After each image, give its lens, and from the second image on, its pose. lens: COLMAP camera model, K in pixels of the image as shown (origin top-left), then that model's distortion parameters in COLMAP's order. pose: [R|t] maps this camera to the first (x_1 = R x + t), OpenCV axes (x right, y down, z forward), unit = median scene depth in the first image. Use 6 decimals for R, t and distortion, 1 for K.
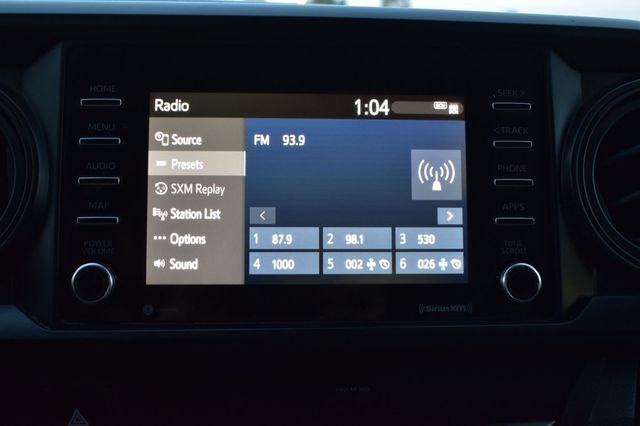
lens RADIAL K [[687.2, 0, 316.4], [0, 687.2, 228.3], [0, 0, 1]] dist [-0.075609, 0.000000]
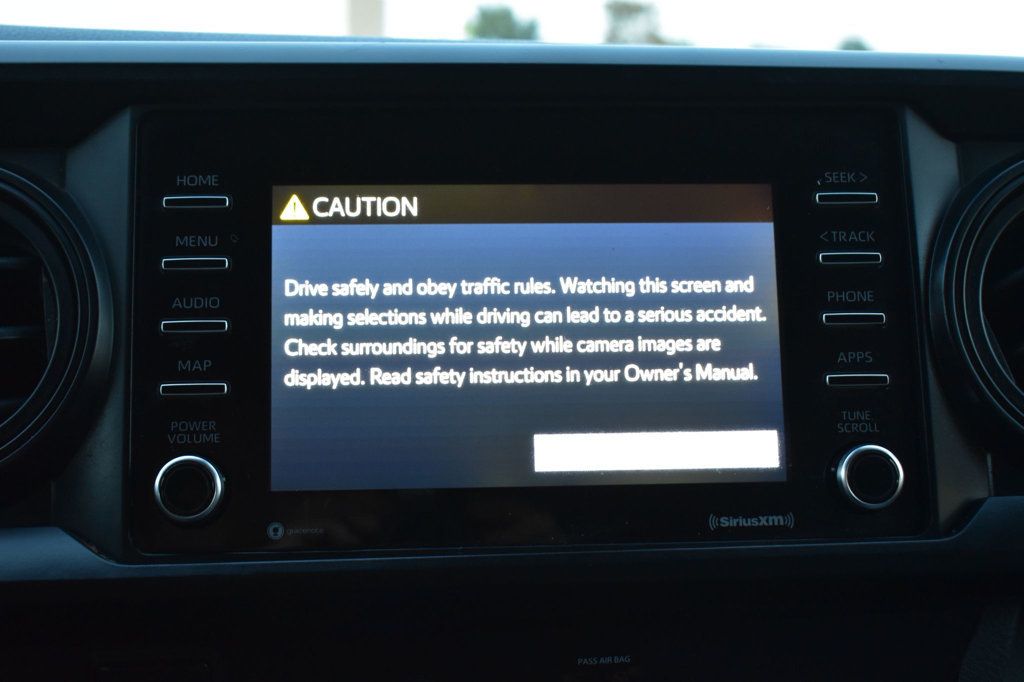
lens RADIAL K [[1357.0, 0, 504.3], [0, 1357.0, 344.1], [0, 0, 1]] dist [-0.054527, 0.000000]
pose [[0.999782, -0.017092, 0.011979, -0.048030], [0.017885, 0.997419, -0.069539, 0.037260], [-0.010760, 0.069738, 0.997507, -0.237419]]
